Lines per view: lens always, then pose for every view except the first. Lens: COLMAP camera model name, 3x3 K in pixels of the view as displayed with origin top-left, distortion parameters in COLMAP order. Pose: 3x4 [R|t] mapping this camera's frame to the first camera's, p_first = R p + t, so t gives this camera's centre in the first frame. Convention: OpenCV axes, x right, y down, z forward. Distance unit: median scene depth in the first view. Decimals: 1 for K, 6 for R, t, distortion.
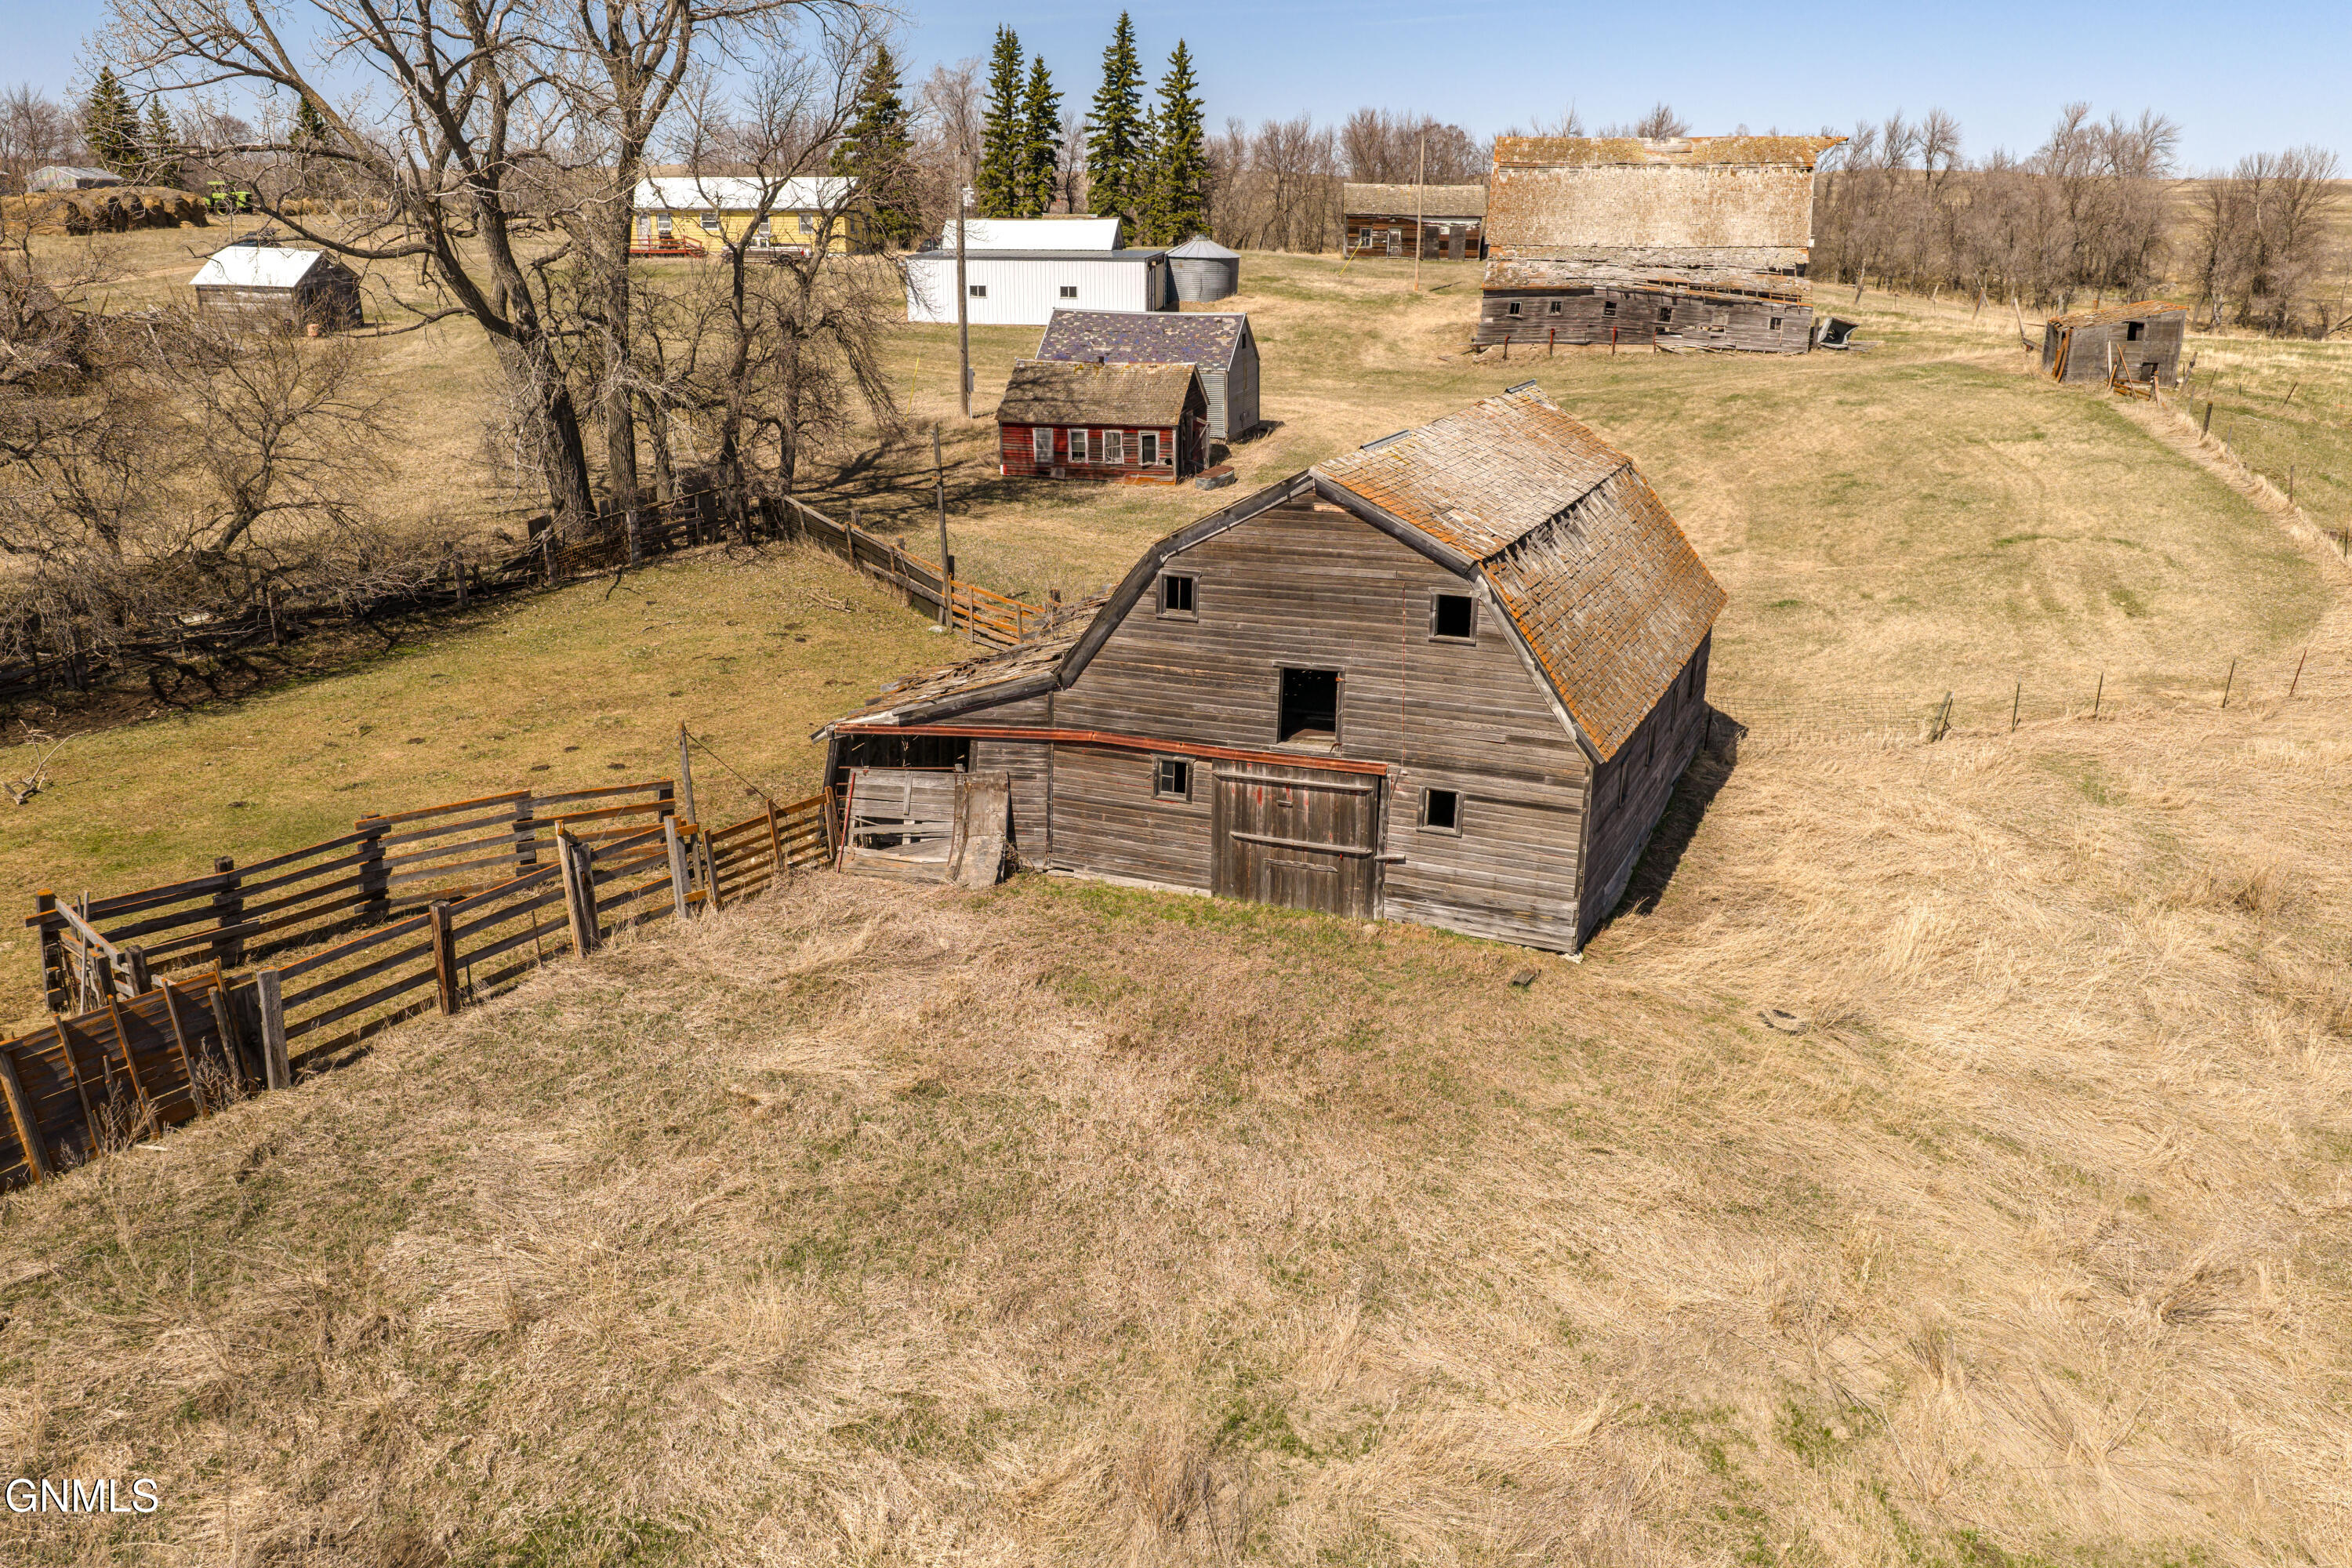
lens RADIAL K [[1940.8, 0, 1170.6], [0, 1940.8, 787.0], [0, 0, 1]] dist [0.037069, -0.075636]
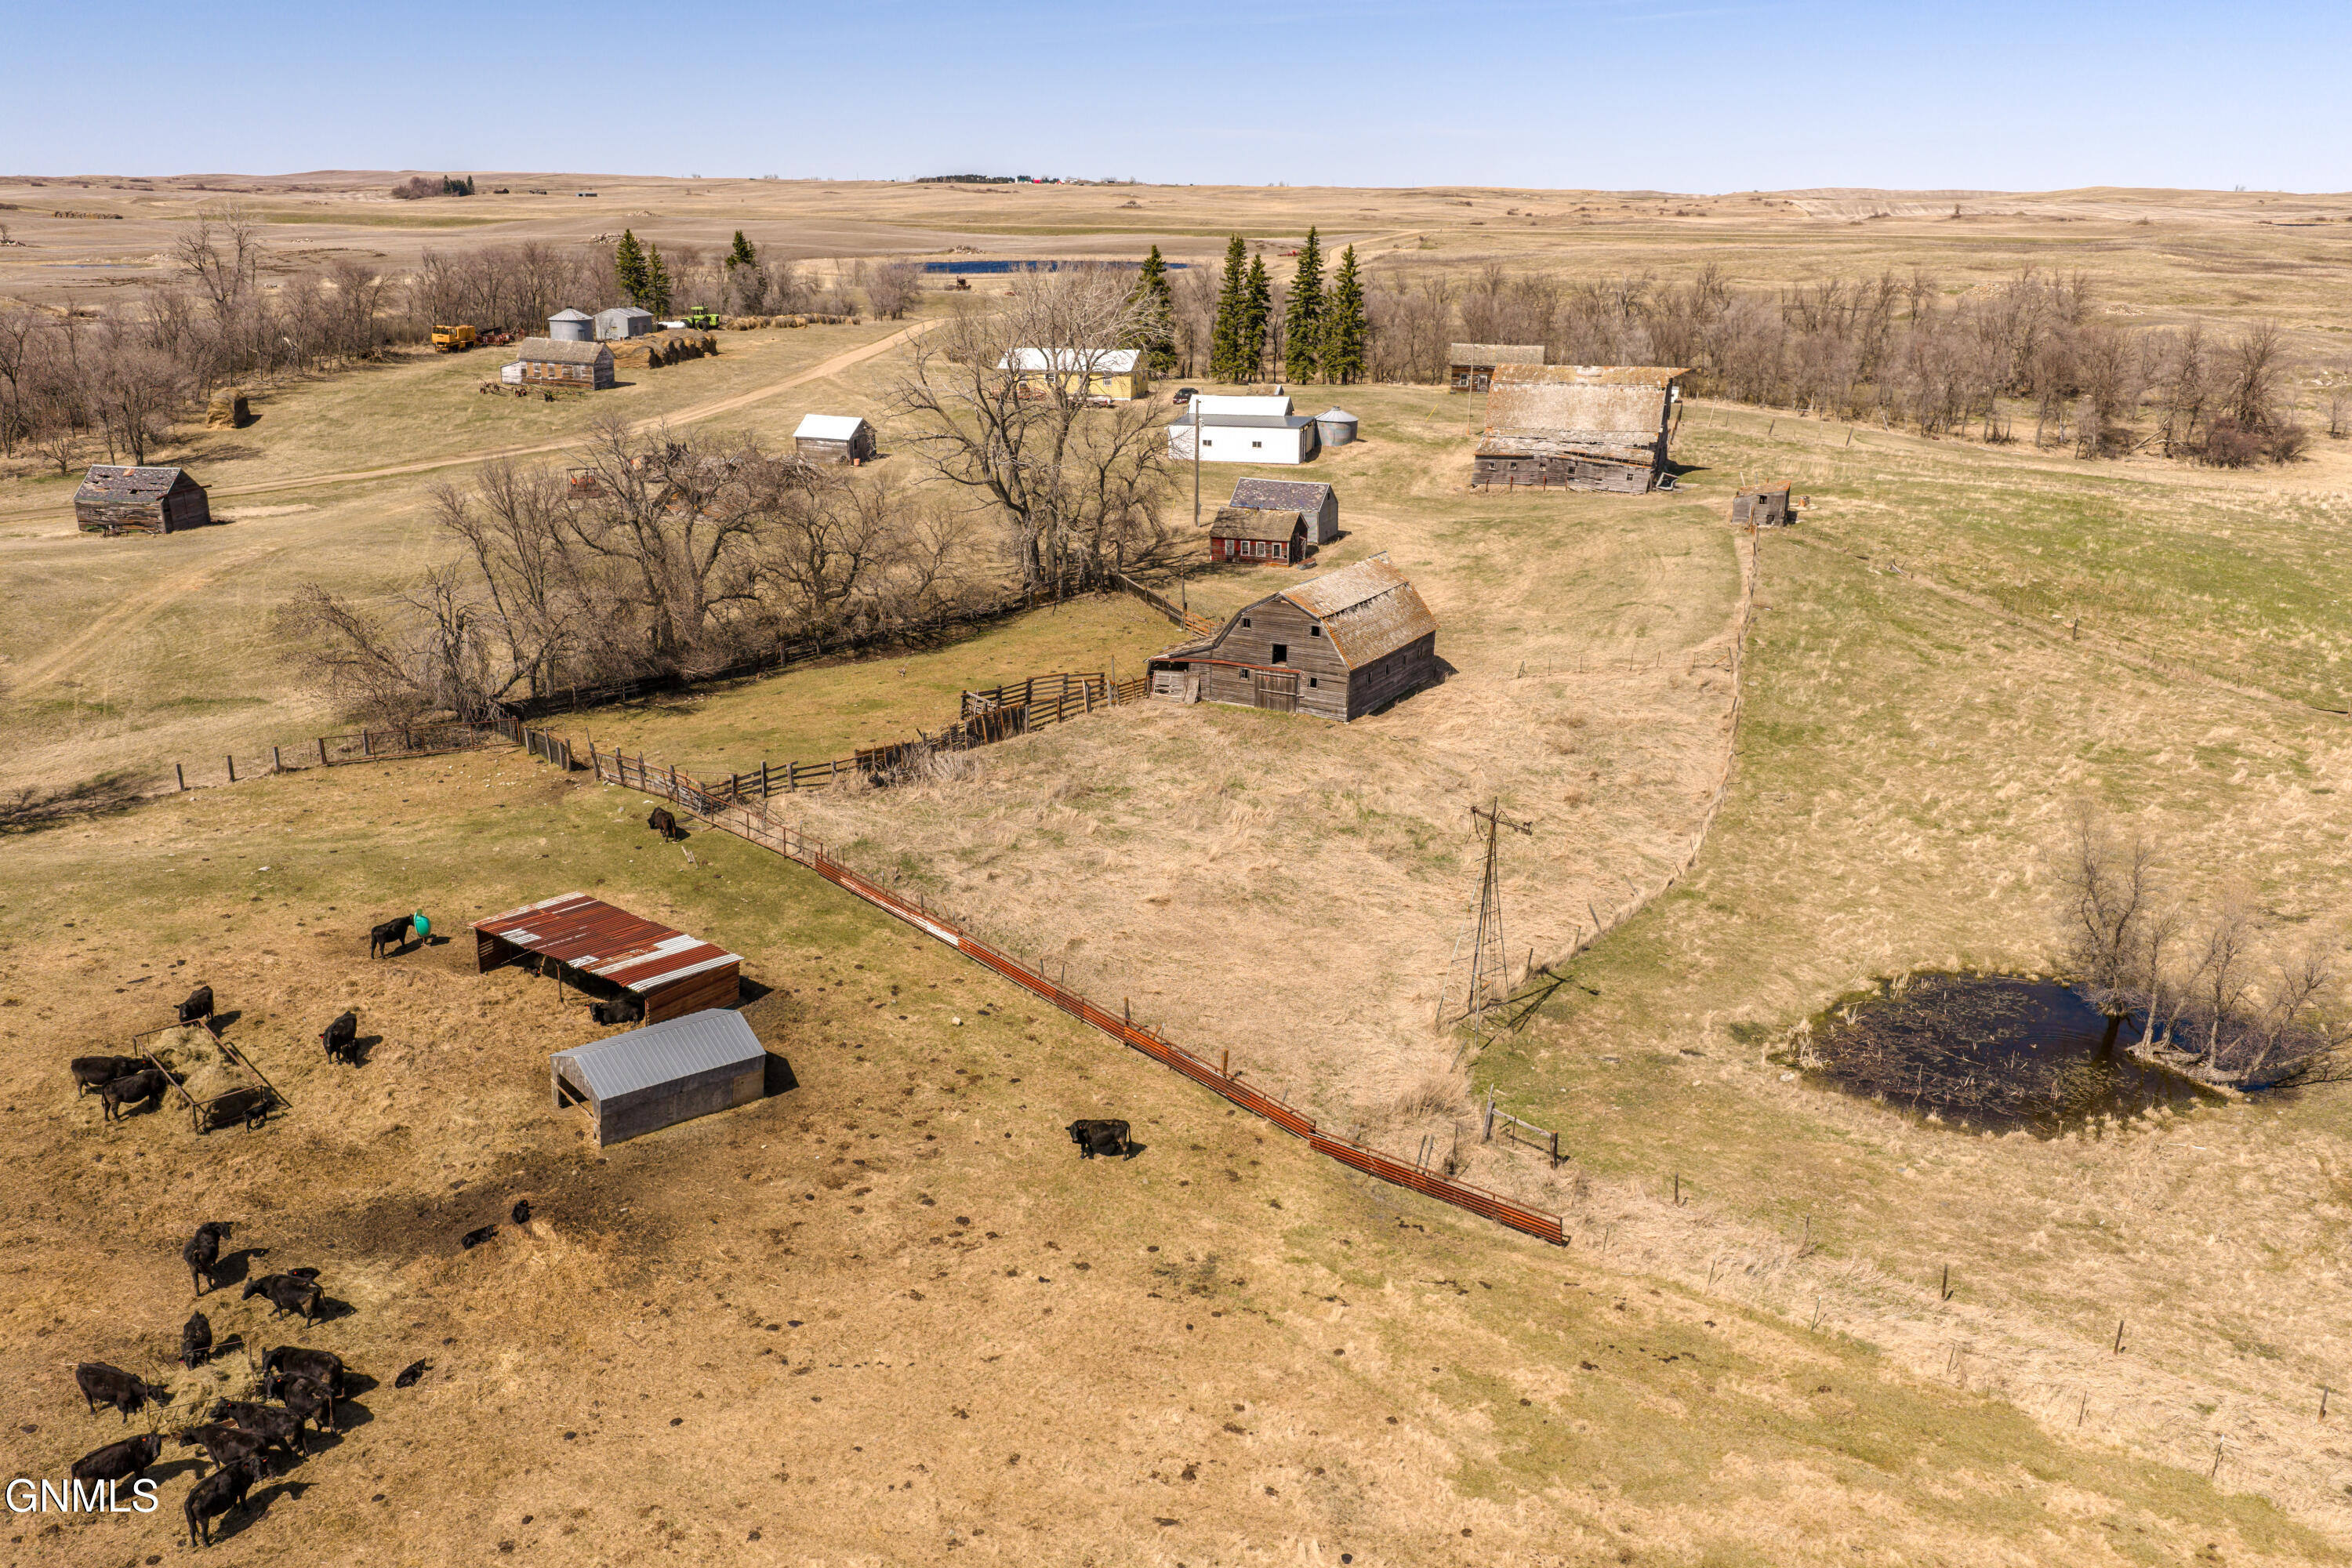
lens RADIAL K [[1940.8, 0, 1170.6], [0, 1940.8, 787.0], [0, 0, 1]] dist [0.037069, -0.075636]
pose [[0.992425, 0.036027, -0.117450, 0.180681], [-0.035926, 0.999350, 0.002981, 0.121466], [0.117481, 0.001261, 0.993074, -1.583798]]
